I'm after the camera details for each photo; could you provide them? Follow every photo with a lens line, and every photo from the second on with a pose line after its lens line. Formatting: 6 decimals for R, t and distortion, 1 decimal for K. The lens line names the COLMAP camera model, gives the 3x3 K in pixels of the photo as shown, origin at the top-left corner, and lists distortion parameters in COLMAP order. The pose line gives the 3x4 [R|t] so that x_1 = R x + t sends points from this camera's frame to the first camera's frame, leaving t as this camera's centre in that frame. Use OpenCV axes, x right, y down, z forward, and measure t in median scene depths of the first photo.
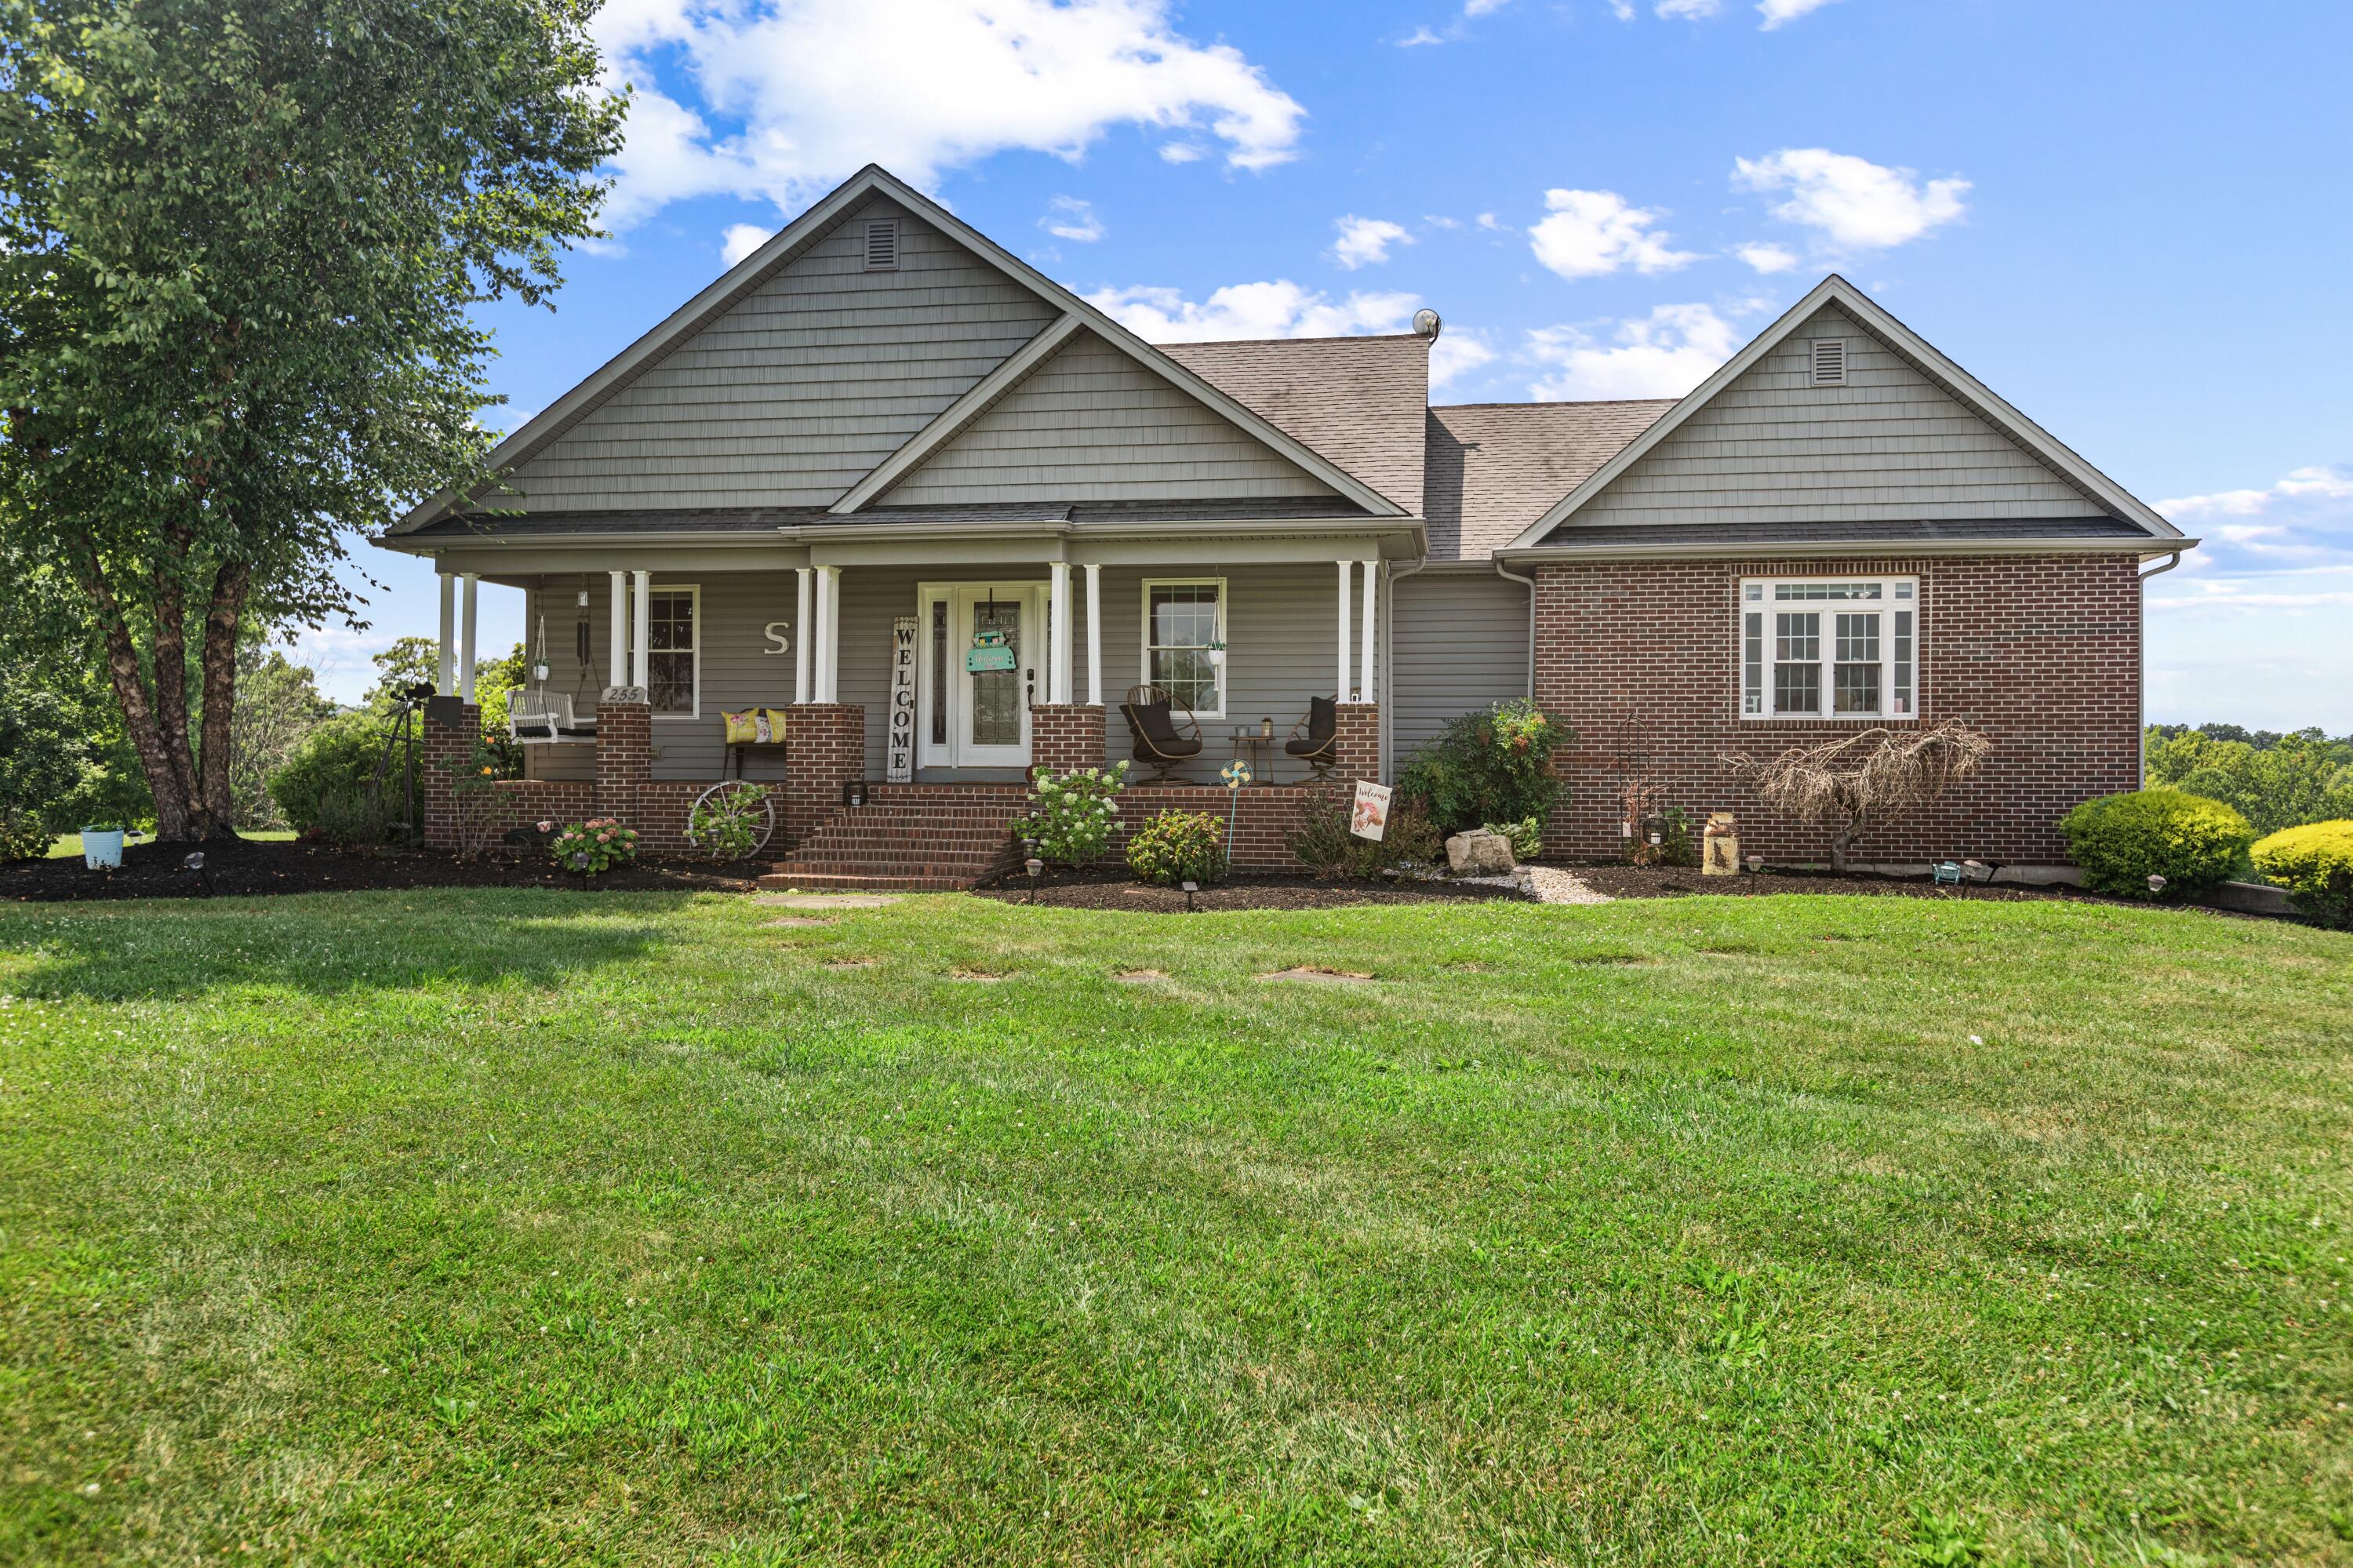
lens RADIAL K [[1754.1, 0, 1177.9], [0, 1754.1, 781.8], [0, 0, 1]] dist [-0.000919, 0.006833]
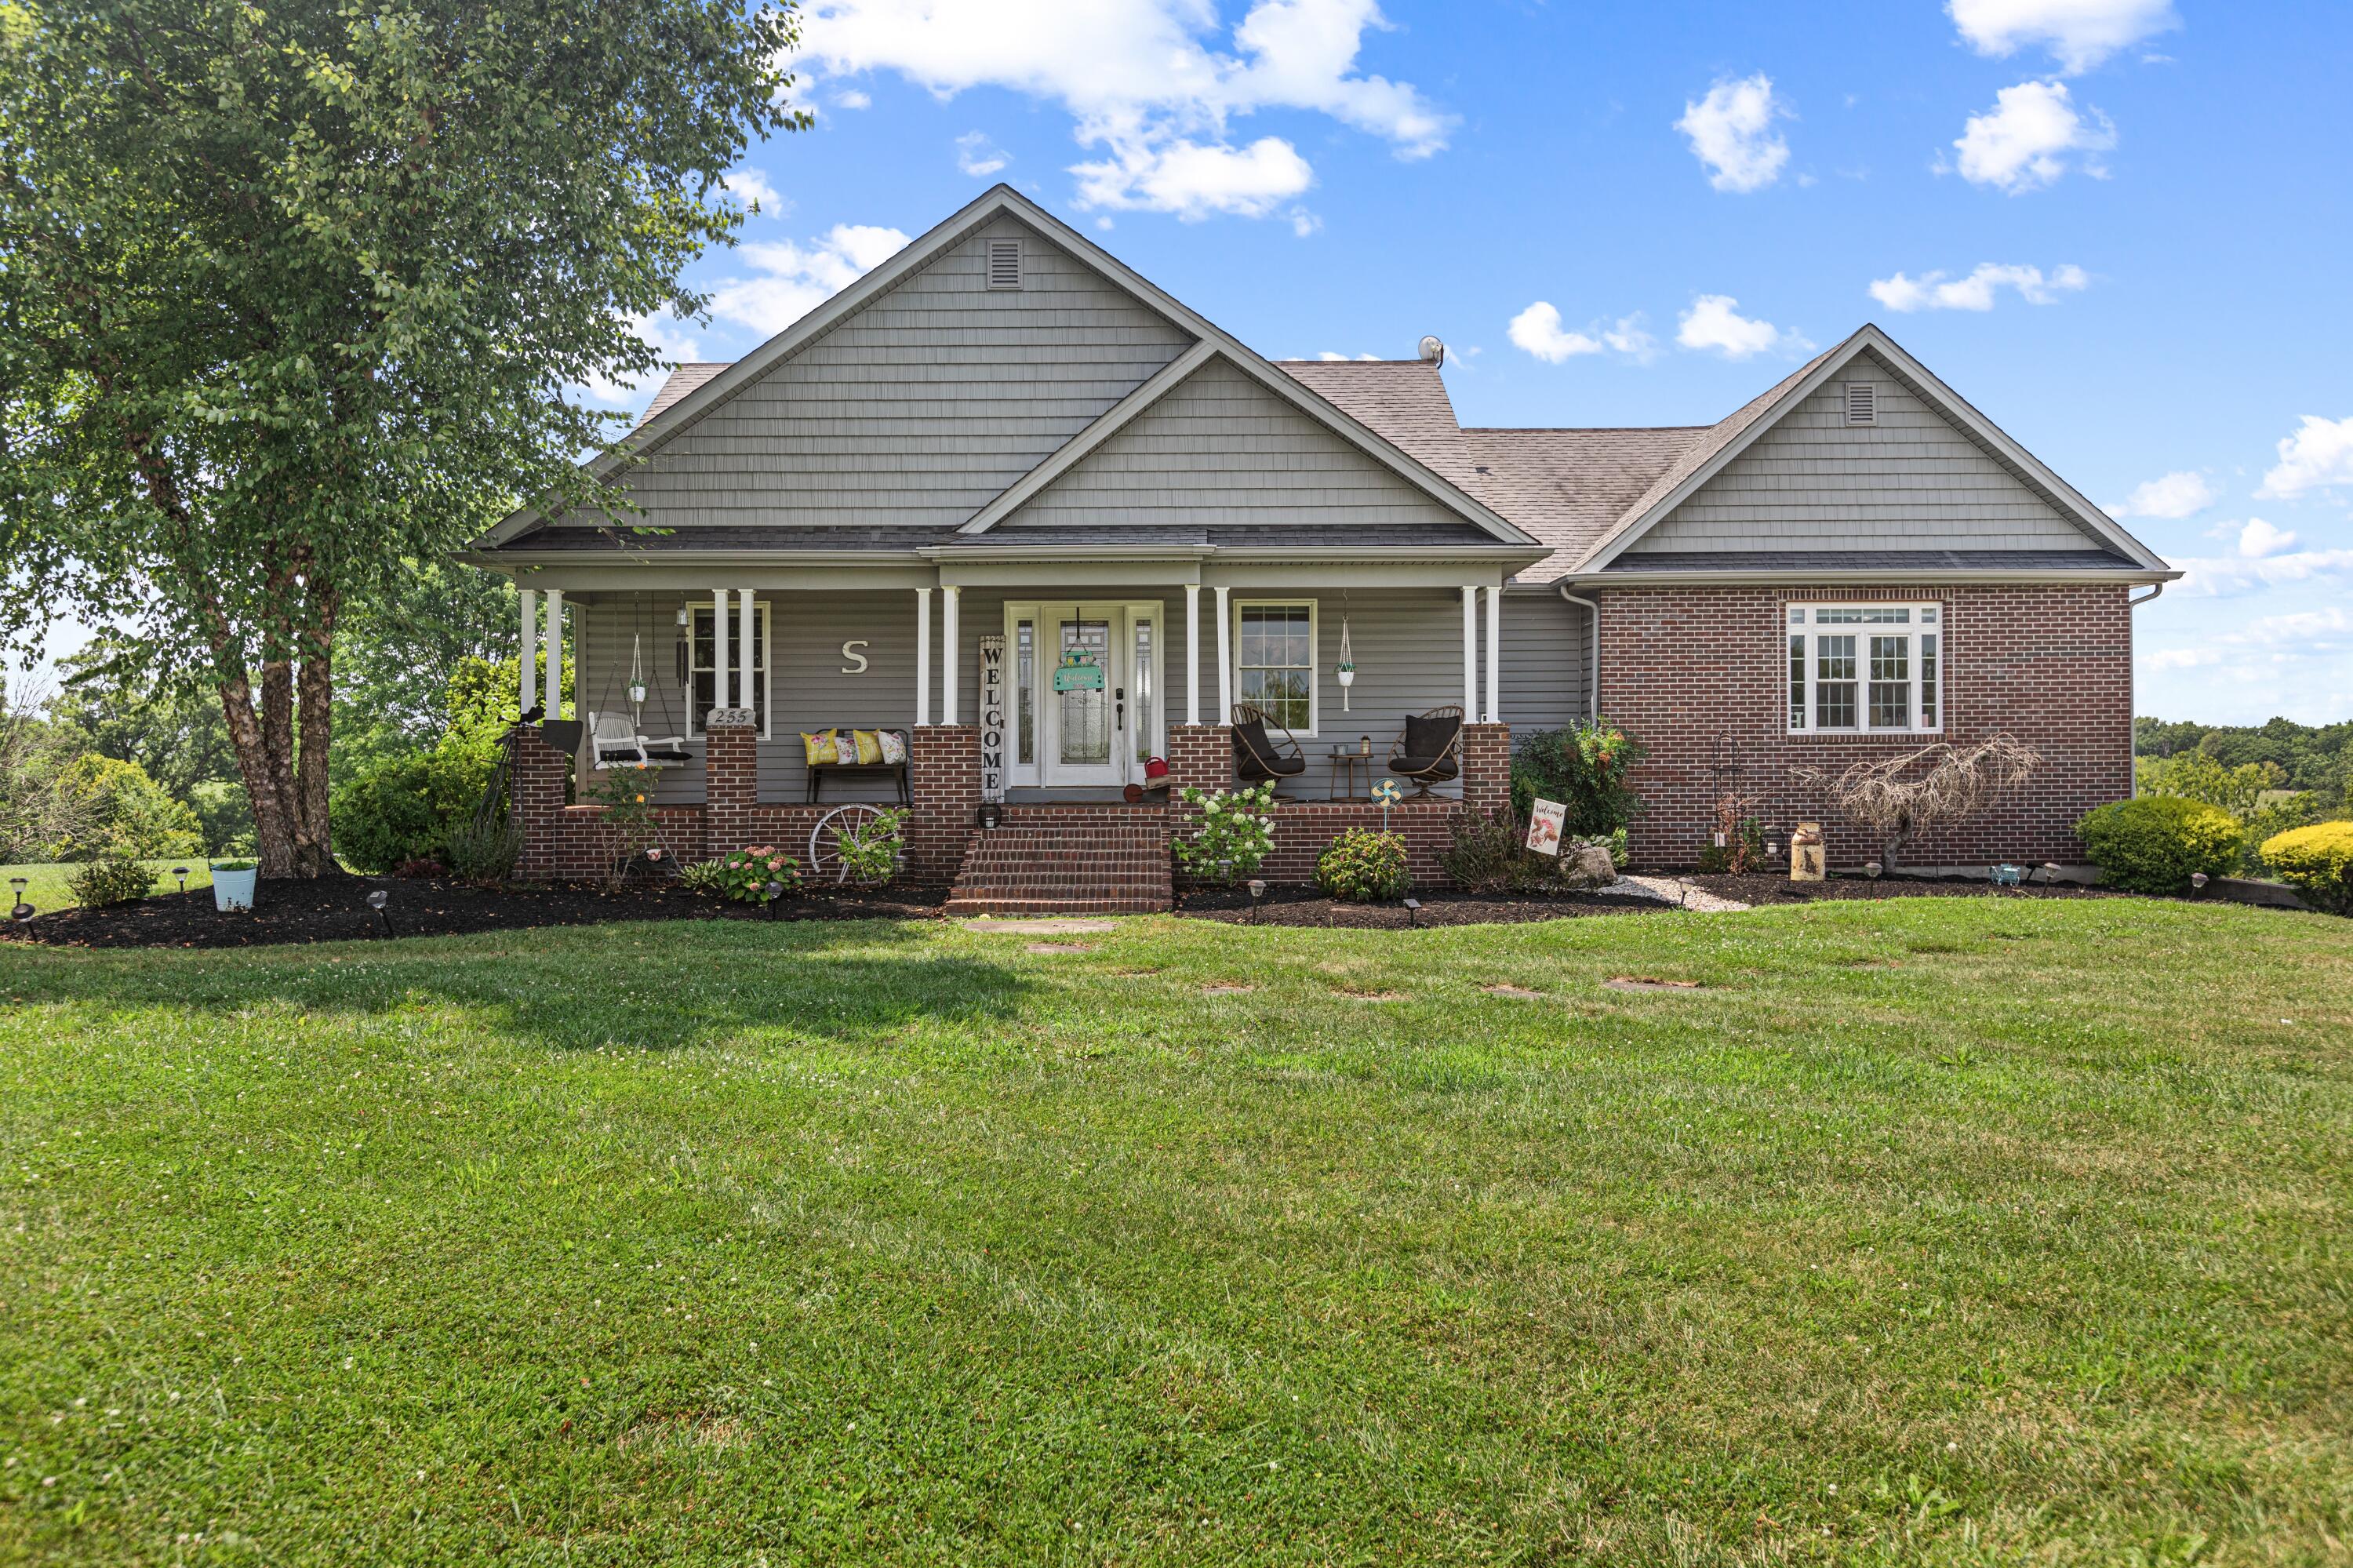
lens RADIAL K [[1788.5, 0, 1176.8], [0, 1788.5, 783.8], [0, 0, 1]] dist [-0.002033, -0.001132]
pose [[0.985142, -0.011343, 0.171365, -0.247785], [0.011450, 0.999934, 0.000369, -0.010448], [-0.171358, 0.001598, 0.985208, -0.015245]]
